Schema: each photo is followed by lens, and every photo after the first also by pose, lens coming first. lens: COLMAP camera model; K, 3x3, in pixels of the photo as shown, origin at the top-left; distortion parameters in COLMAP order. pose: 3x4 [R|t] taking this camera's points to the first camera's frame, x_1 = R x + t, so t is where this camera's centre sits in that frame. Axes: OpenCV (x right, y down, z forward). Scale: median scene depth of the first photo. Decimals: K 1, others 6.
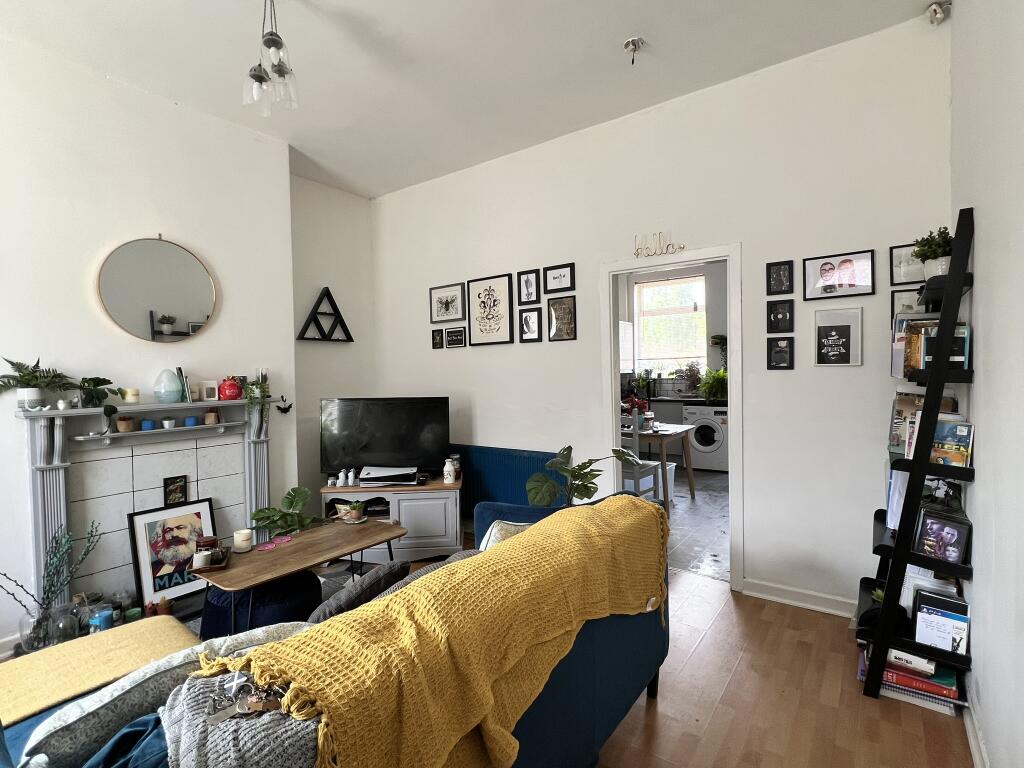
lens RADIAL K [[509.0, 0, 506.2], [0, 509.0, 382.3], [0, 0, 1]] dist [-0.000242, 0.000054]
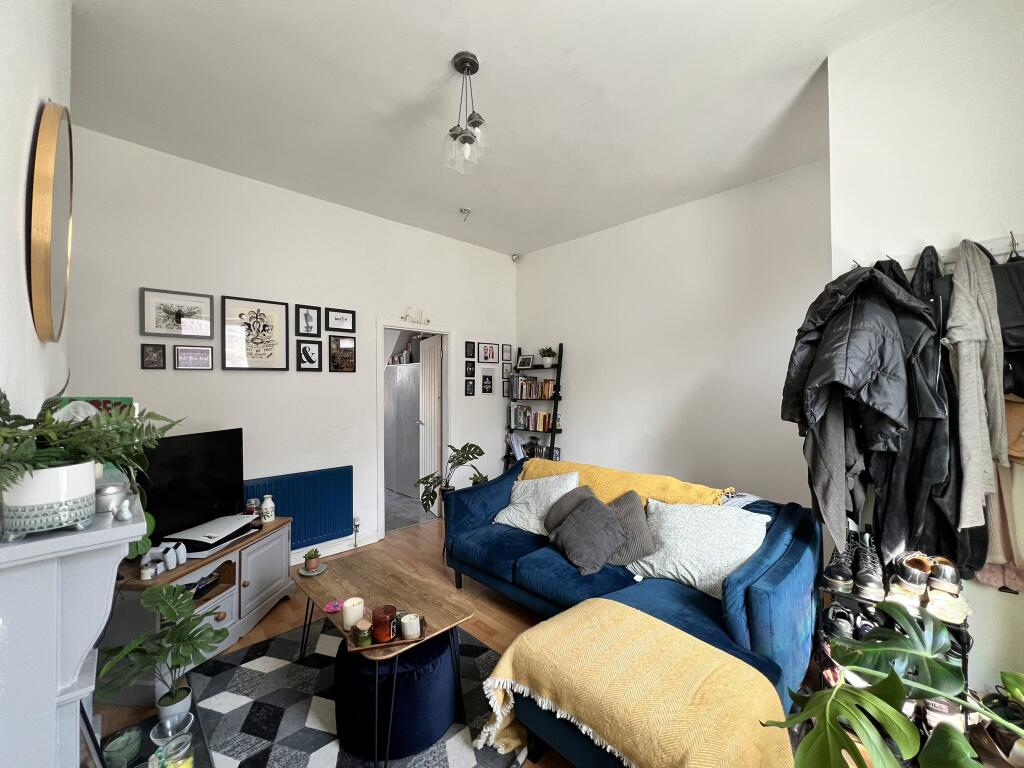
lens RADIAL K [[409.2, 0, 511.2], [0, 409.2, 383.5], [0, 0, 1]] dist [-0.001749, 0.000041]
pose [[0.180869, 0.019617, 0.983312, -0.748180], [0.015440, 0.999621, -0.022783, -0.025720], [-0.983386, 0.019303, 0.180498, 0.420133]]
